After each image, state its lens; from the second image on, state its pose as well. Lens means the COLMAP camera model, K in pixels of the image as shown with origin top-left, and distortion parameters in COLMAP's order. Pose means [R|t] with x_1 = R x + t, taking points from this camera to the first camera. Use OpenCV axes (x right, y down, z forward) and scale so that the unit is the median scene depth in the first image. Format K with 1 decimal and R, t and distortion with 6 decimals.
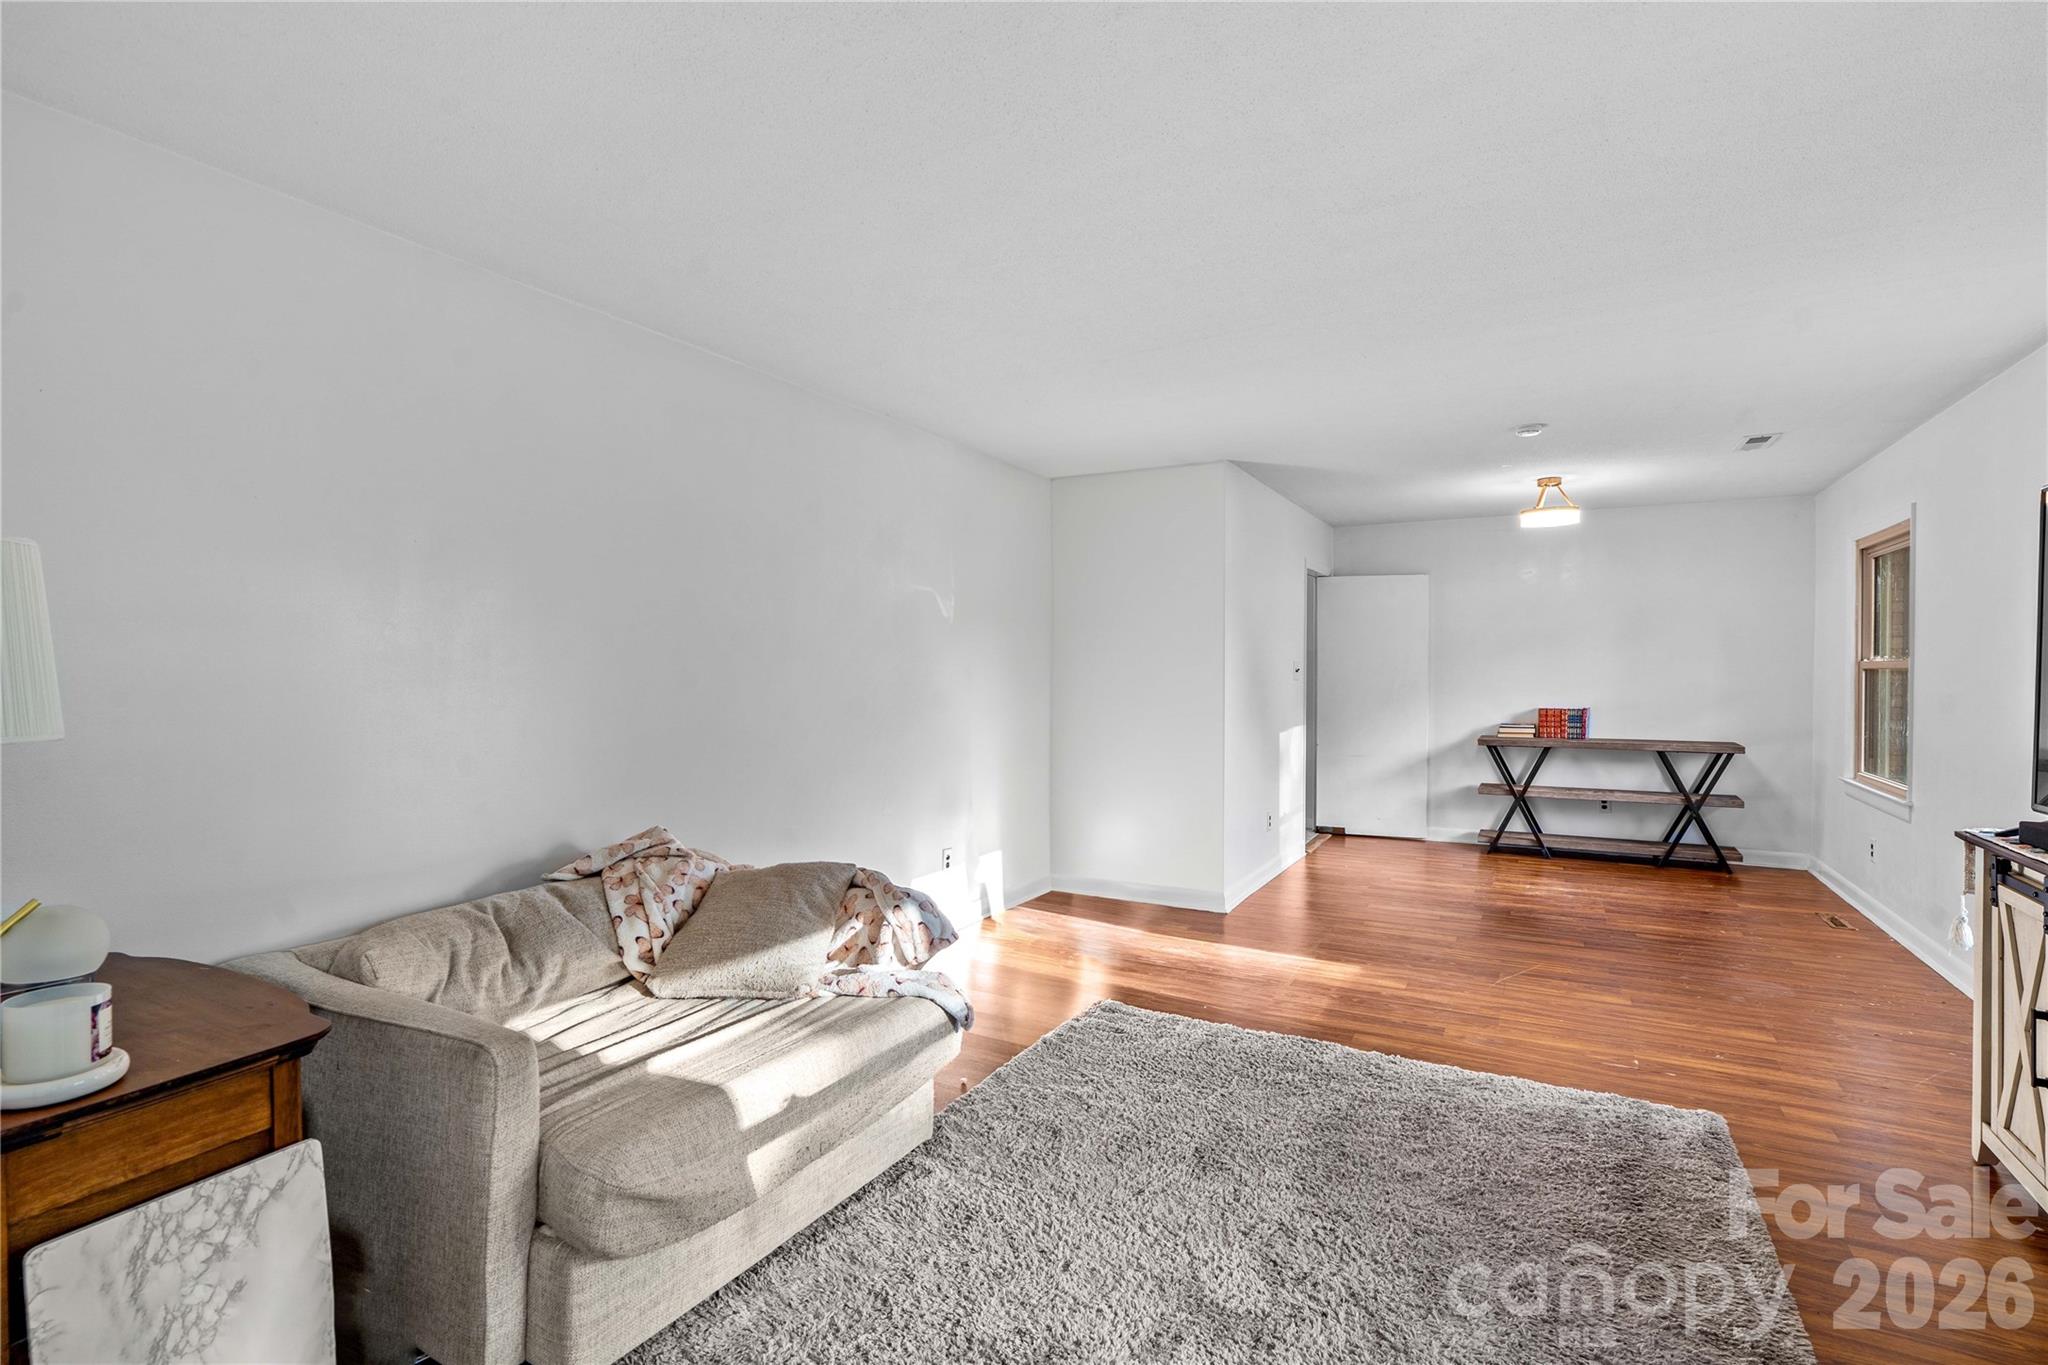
lens RADIAL K [[949.2, 0, 1039.2], [0, 949.2, 691.5], [0, 0, 1]] dist [-0.015144, 0.006662]
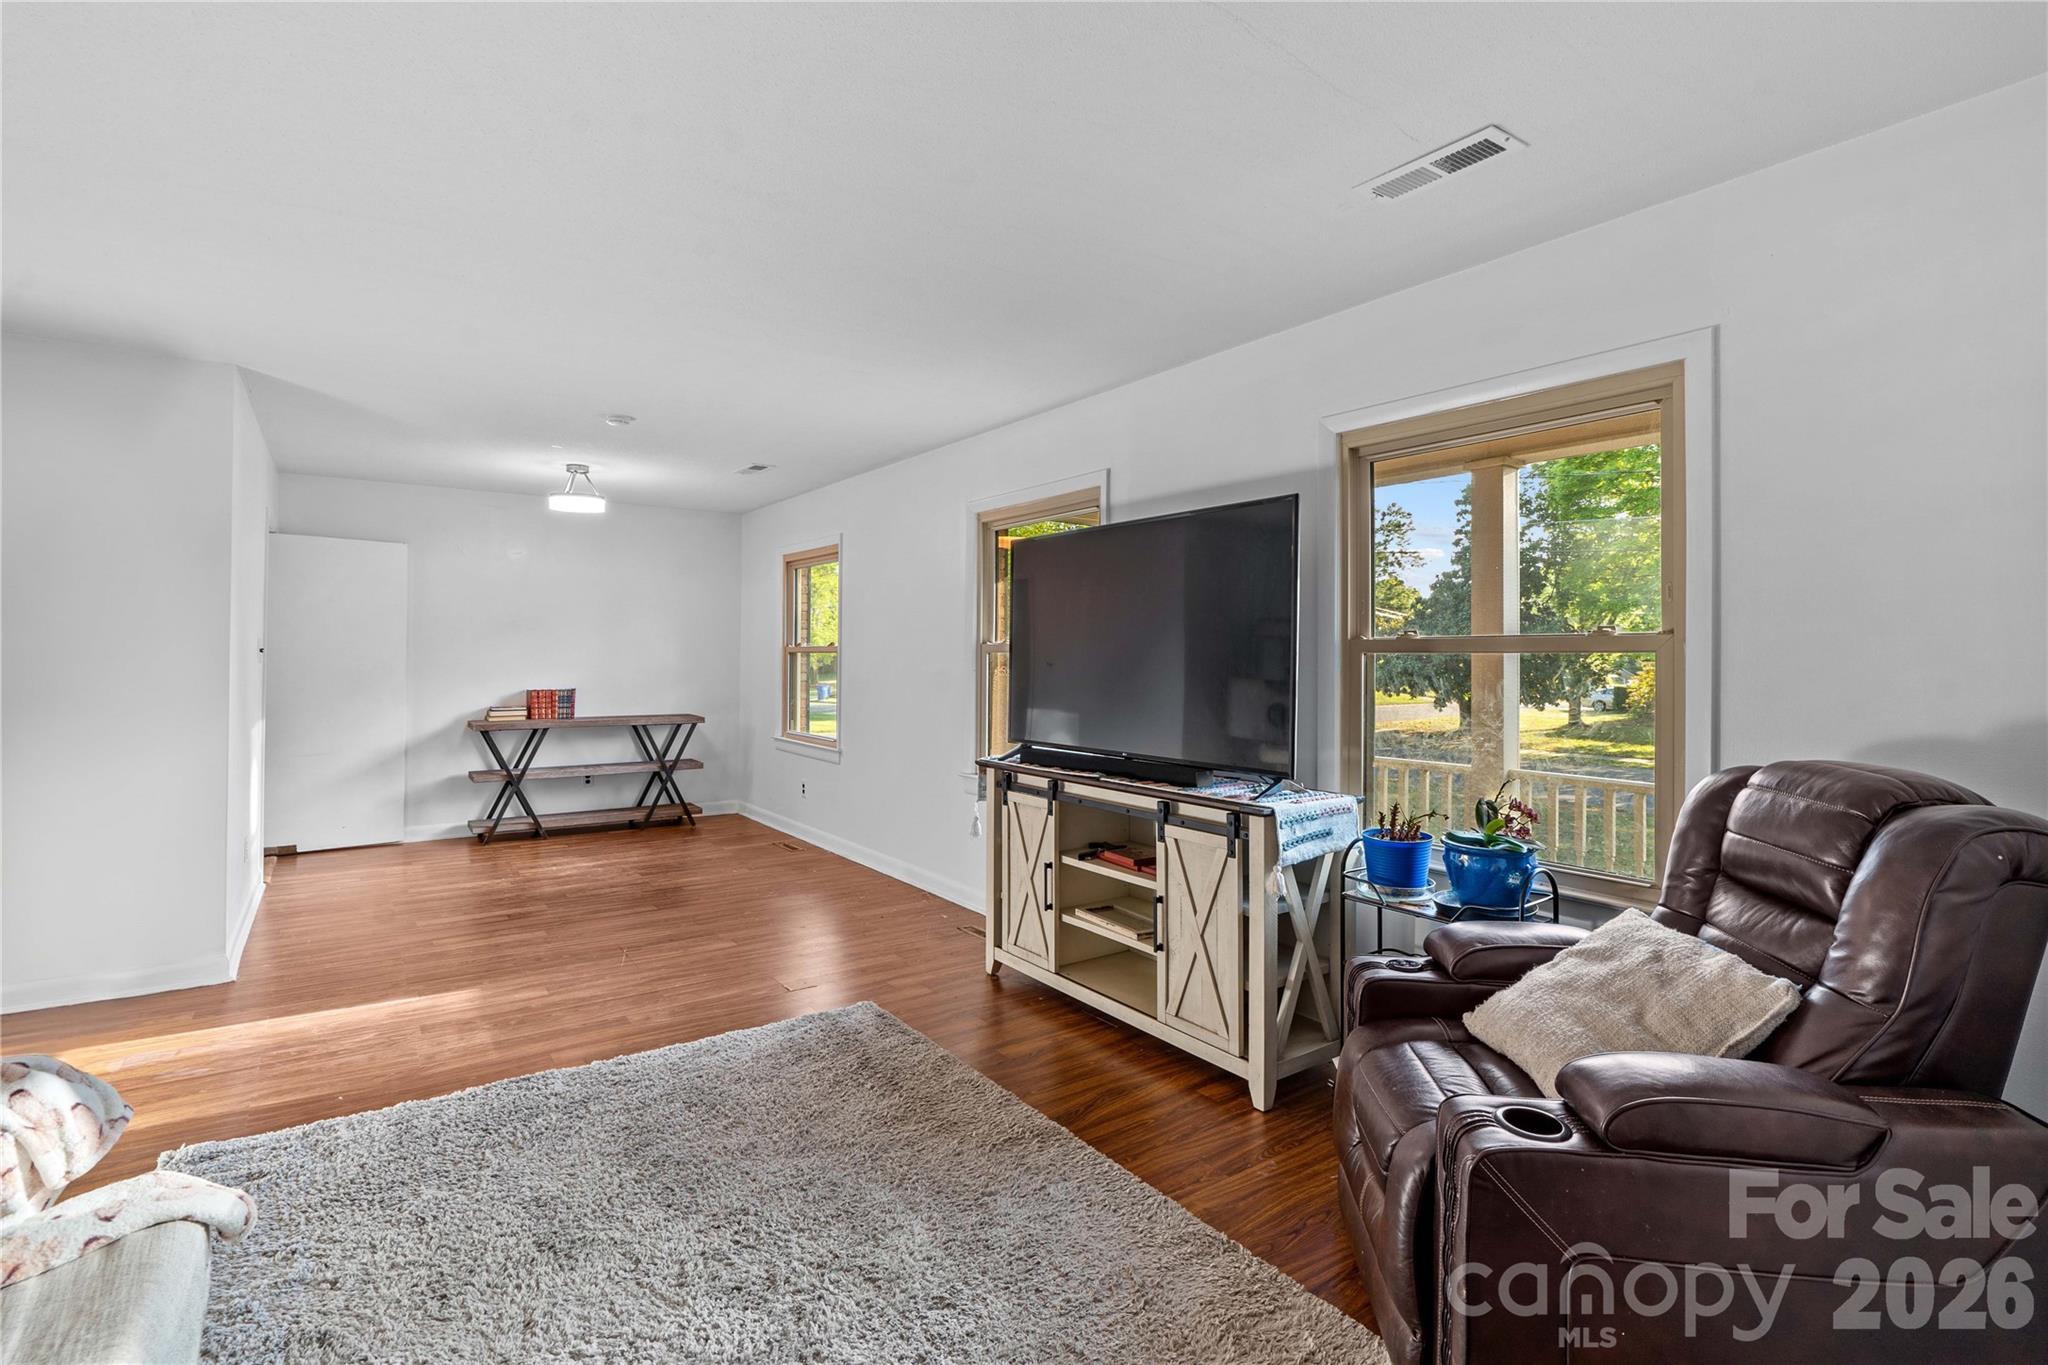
lens RADIAL K [[949.2, 0, 1011.7], [0, 949.2, 654.1], [0, 0, 1]] dist [-0.015144, 0.006662]
pose [[0.446589, 0.005708, 0.894721, -0.166665], [0.012730, 0.999838, -0.012733, -0.001128], [-0.894648, 0.017076, 0.446444, 0.120333]]
